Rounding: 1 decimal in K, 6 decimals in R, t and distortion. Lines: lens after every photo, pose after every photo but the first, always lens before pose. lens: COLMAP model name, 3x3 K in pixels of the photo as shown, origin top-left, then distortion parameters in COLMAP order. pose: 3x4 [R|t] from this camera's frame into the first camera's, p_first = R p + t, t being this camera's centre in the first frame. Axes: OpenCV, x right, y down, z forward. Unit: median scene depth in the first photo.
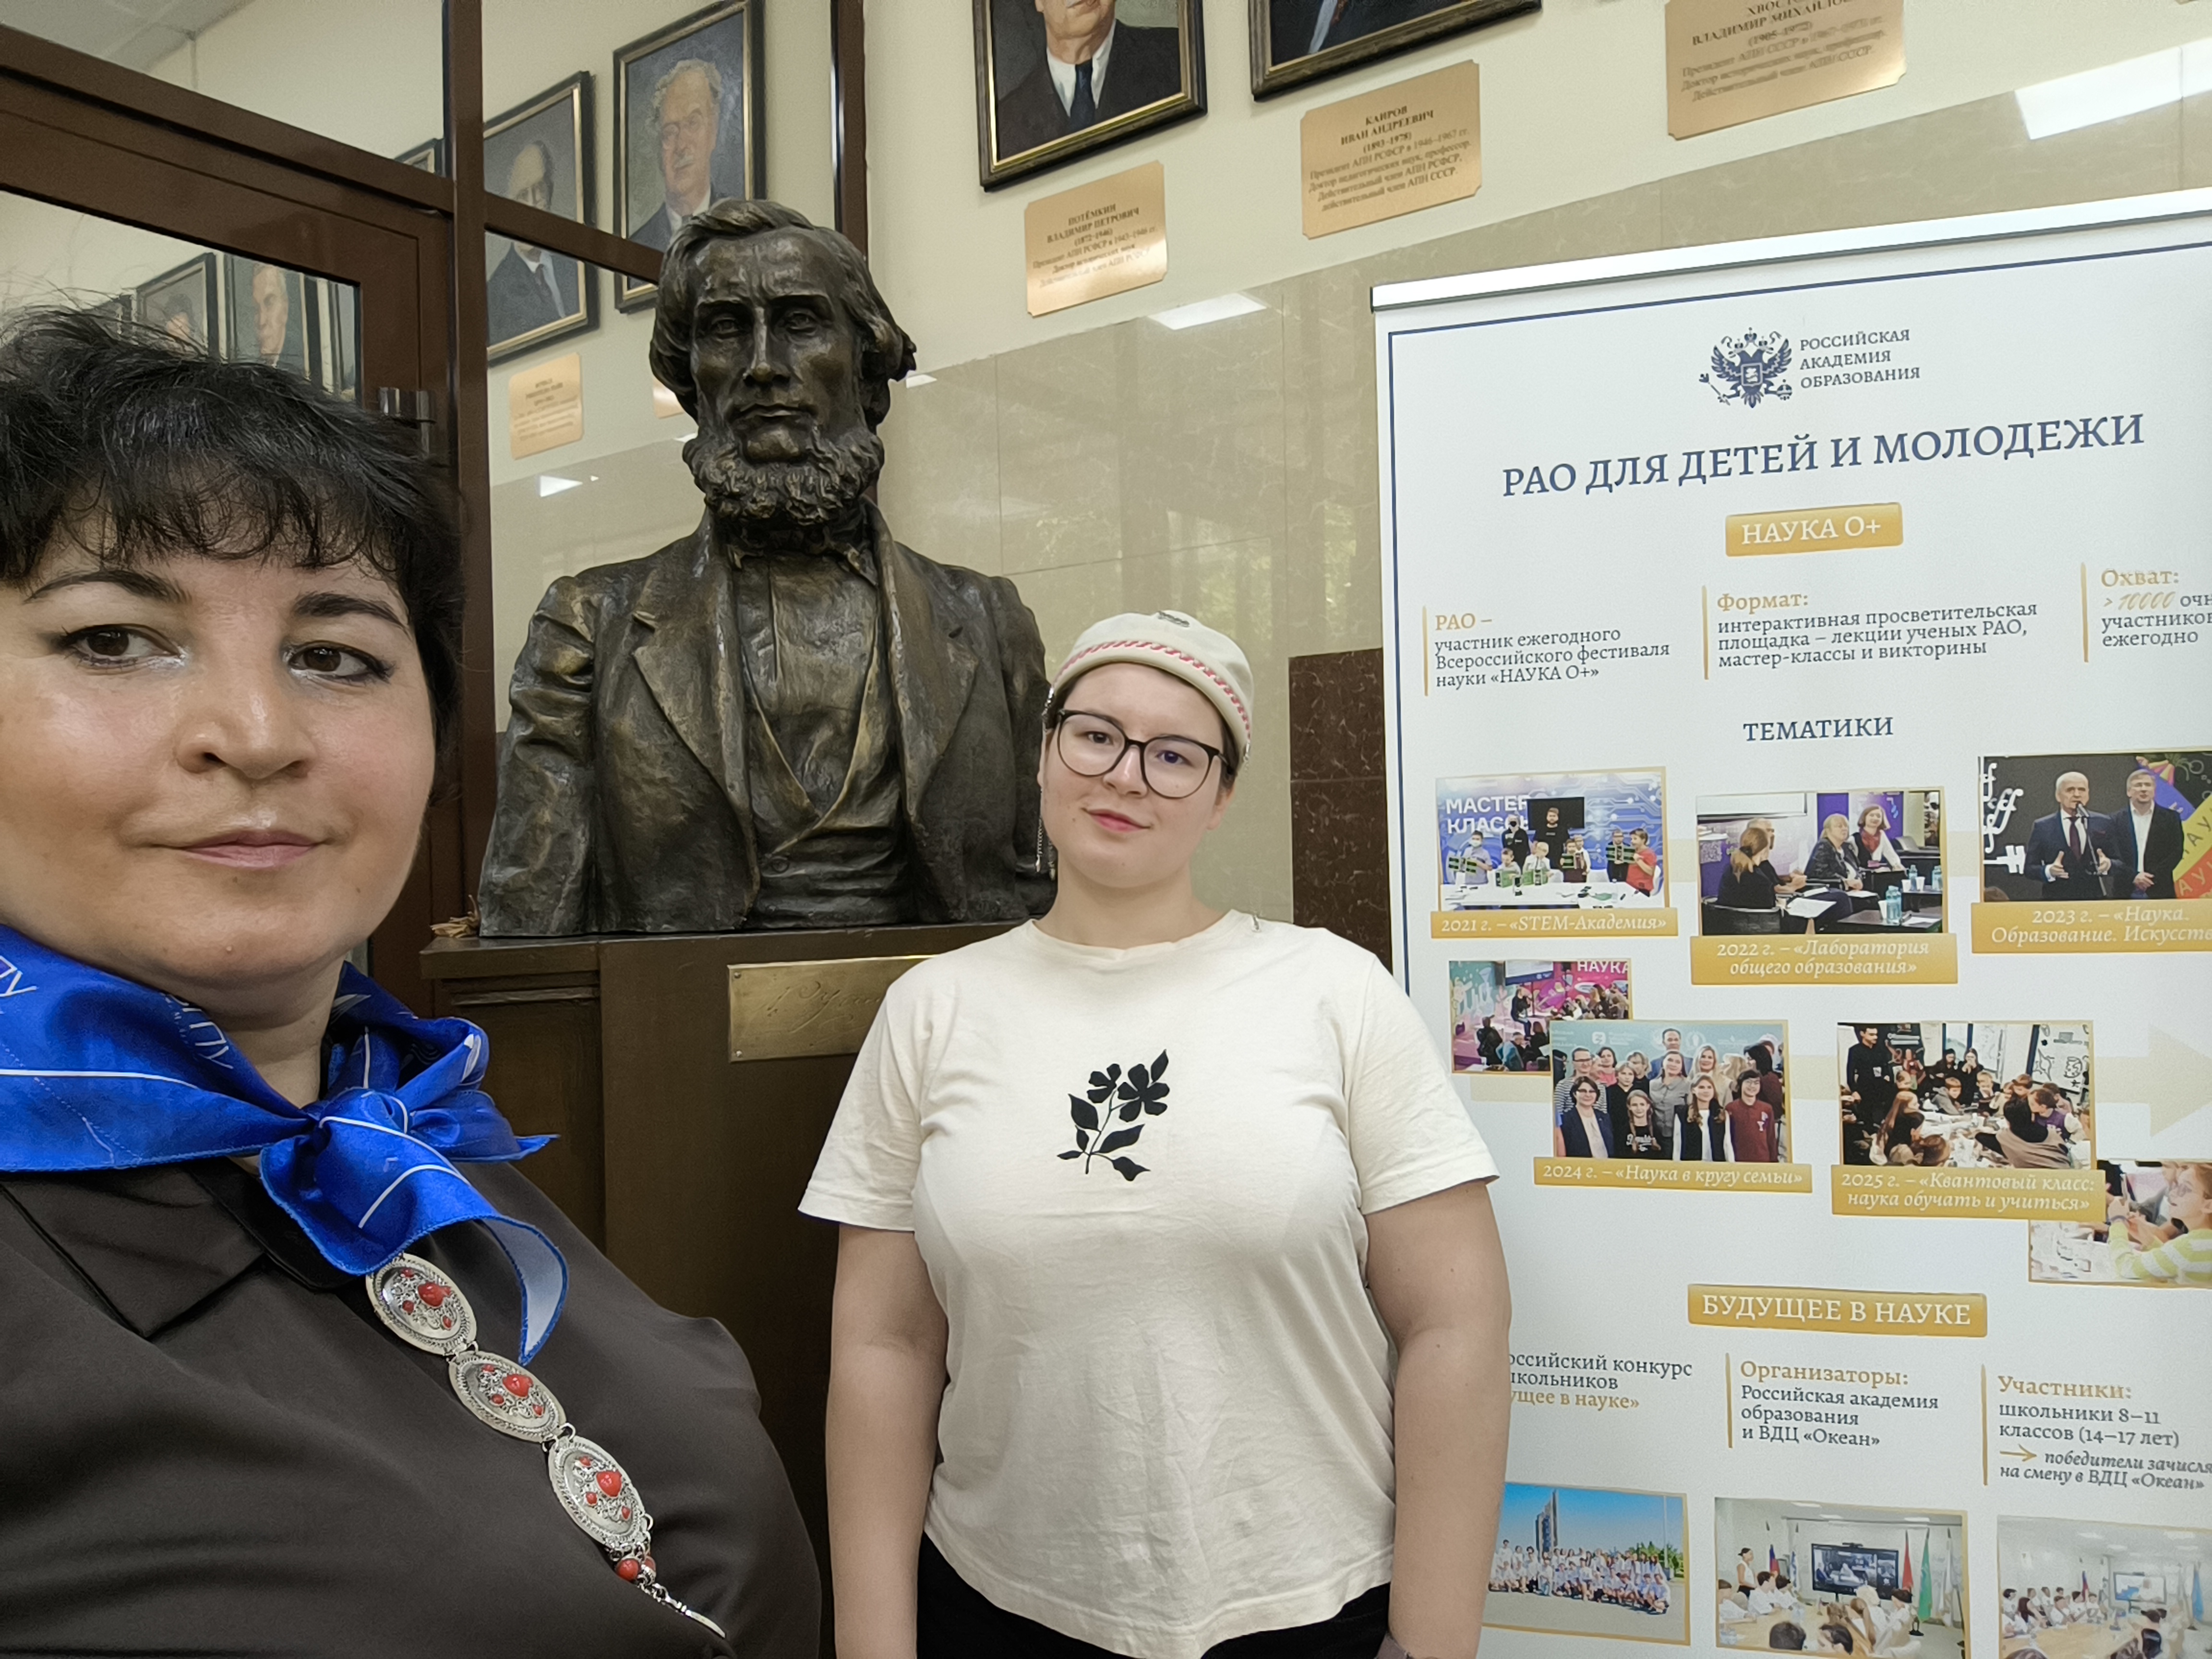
lens RADIAL K [[1588.6, 0, 1109.3], [0, 1588.6, 840.1], [0, 0, 1]] dist [0.086297, -0.147600]
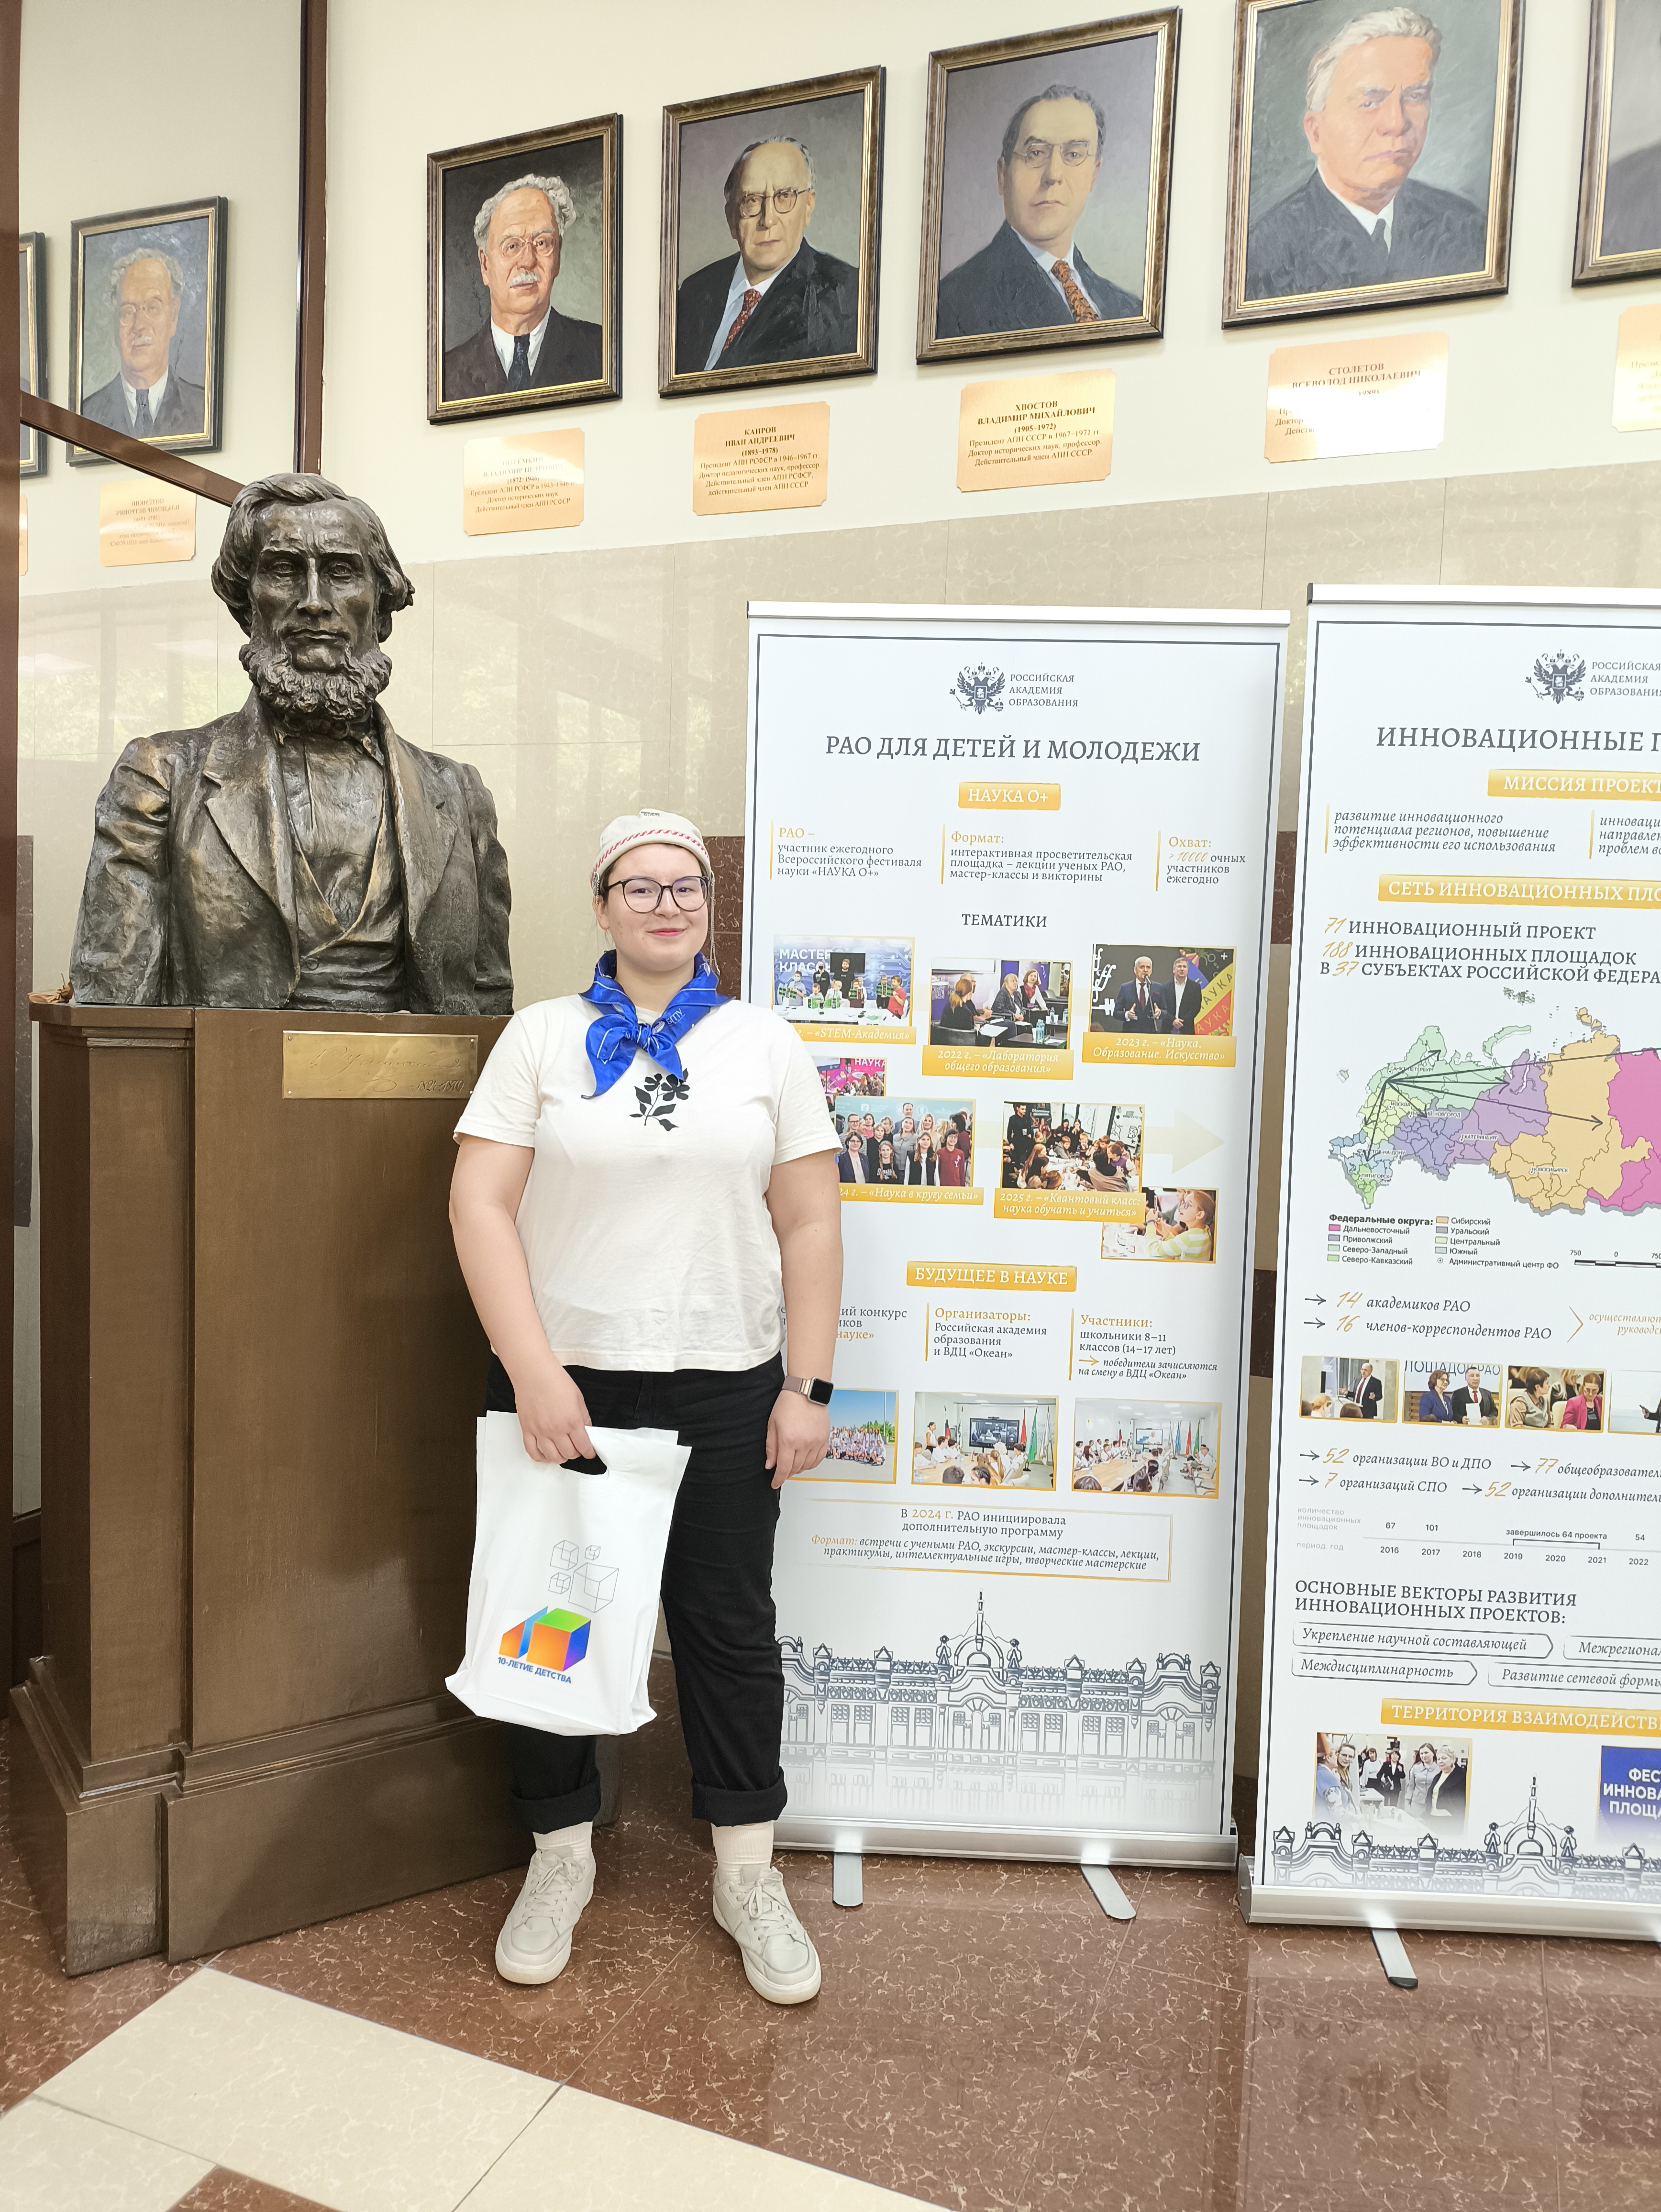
lens RADIAL K [[1620.3, 0, 830.5], [0, 1620.3, 1106.0], [0, 0, 1]] dist [0.080913, -0.099348]
pose [[0.968427, 0.042398, 0.245666, -0.118654], [-0.058233, 0.996643, 0.057554, 0.032244], [-0.242401, -0.070043, 0.967644, -0.533821]]
